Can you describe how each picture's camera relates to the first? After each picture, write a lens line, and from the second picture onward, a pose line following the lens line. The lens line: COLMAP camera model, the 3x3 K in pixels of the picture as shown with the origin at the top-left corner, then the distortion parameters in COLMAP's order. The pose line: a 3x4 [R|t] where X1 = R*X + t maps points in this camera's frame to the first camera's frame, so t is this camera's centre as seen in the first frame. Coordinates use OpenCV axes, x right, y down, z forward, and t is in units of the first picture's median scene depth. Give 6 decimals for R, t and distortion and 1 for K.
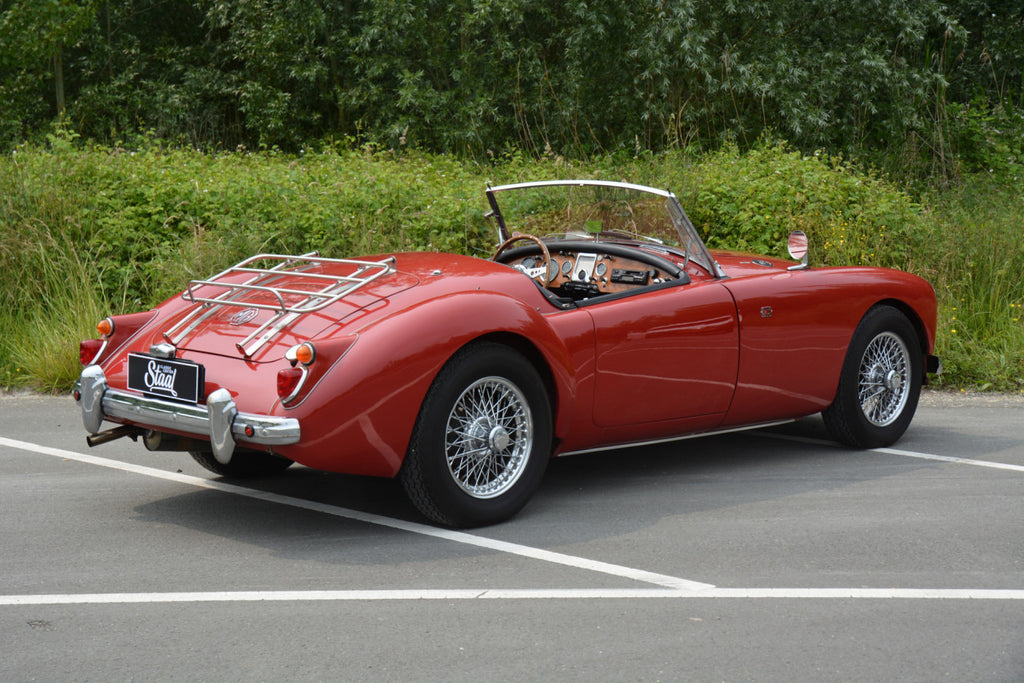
lens RADIAL K [[1653.1, 0, 531.1], [0, 1653.1, 340.6], [0, 0, 1]] dist [0.144514, -0.166698]
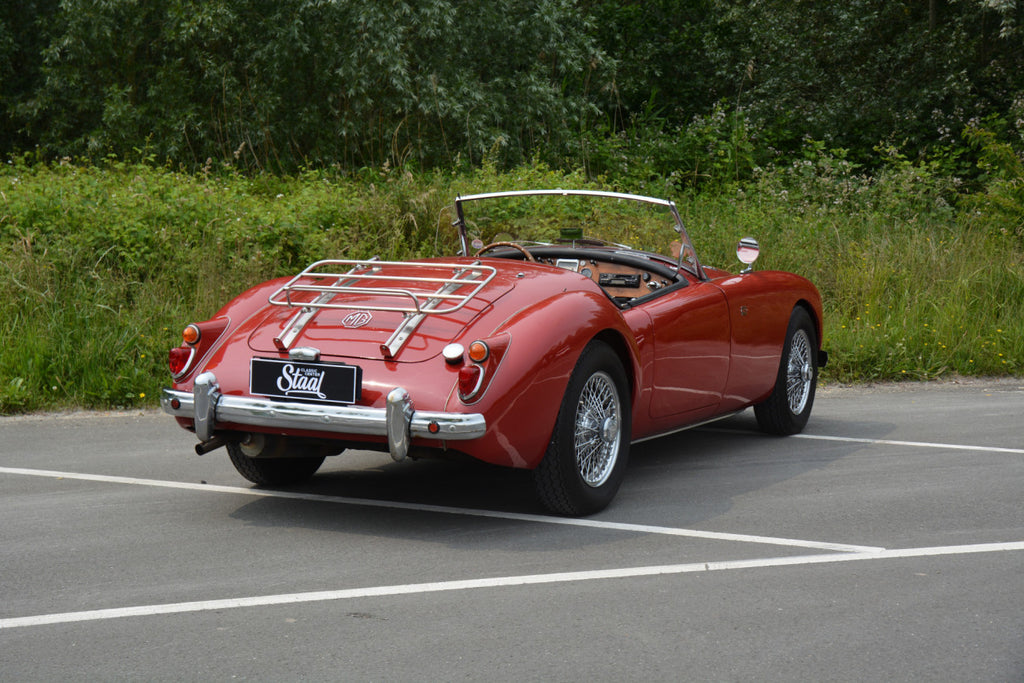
lens RADIAL K [[1653.1, 0, 531.1], [0, 1653.1, 340.6], [0, 0, 1]] dist [0.144514, -0.166698]
pose [[0.952376, -0.021991, 0.304133, -0.356726], [0.026144, 0.999612, -0.009591, 0.010095], [-0.303804, 0.017085, 0.952581, 0.002669]]
